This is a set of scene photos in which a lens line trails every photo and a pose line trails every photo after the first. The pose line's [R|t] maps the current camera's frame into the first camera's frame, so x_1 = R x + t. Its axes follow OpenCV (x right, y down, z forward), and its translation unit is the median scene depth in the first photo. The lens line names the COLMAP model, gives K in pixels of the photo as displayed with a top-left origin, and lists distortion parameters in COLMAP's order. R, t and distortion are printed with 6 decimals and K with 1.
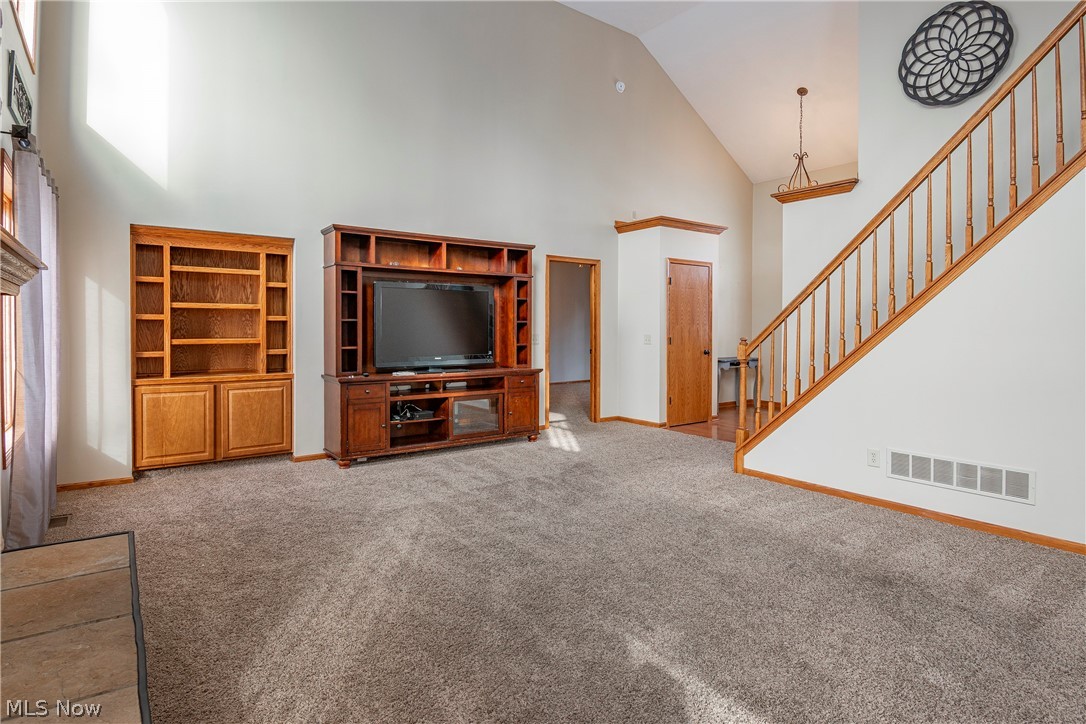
lens RADIAL K [[572.6, 0, 537.7], [0, 572.6, 327.5], [0, 0, 1]] dist [-0.001480, -0.004665]
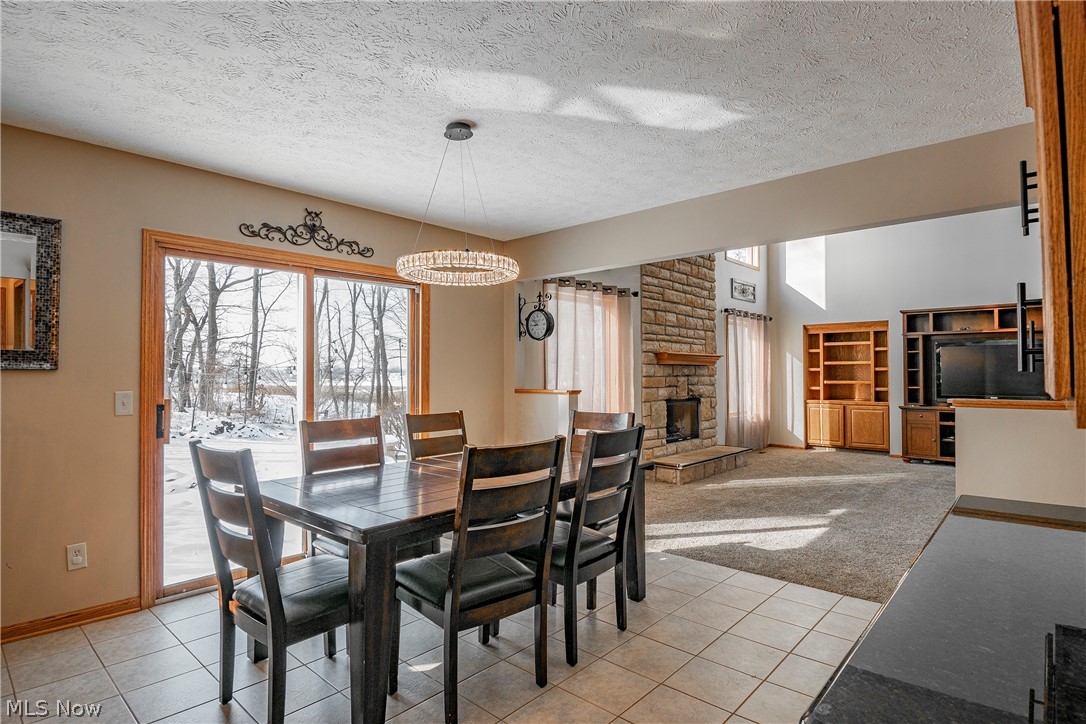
lens RADIAL K [[572.6, 0, 546.1], [0, 572.6, 363.1], [0, 0, 1]] dist [-0.001480, -0.004665]
pose [[0.196096, -0.021924, -0.980339, 1.020950], [-0.000365, 0.999748, -0.022431, 0.003967], [0.980585, 0.004757, 0.196039, -0.292821]]
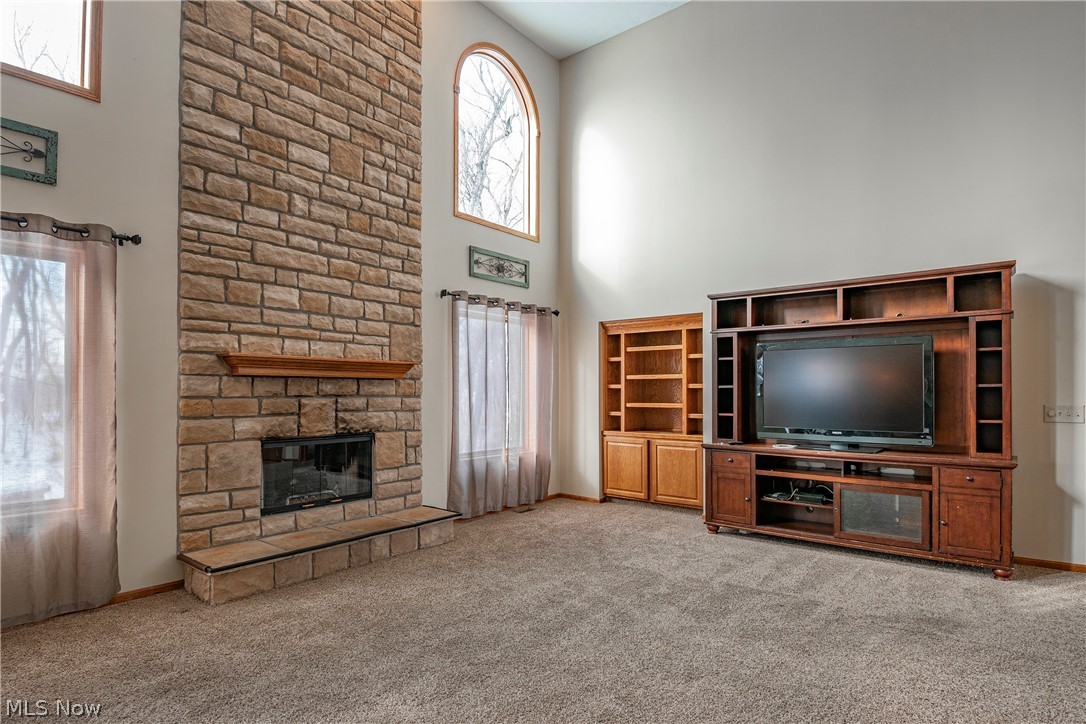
lens RADIAL K [[572.6, 0, 547.0], [0, 572.6, 385.4], [0, 0, 1]] dist [-0.001480, -0.004665]
pose [[0.250288, -0.014882, -0.968057, 0.570075], [-0.001556, 0.999874, -0.015774, 0.000557], [0.968170, 0.005454, 0.250234, 0.456483]]
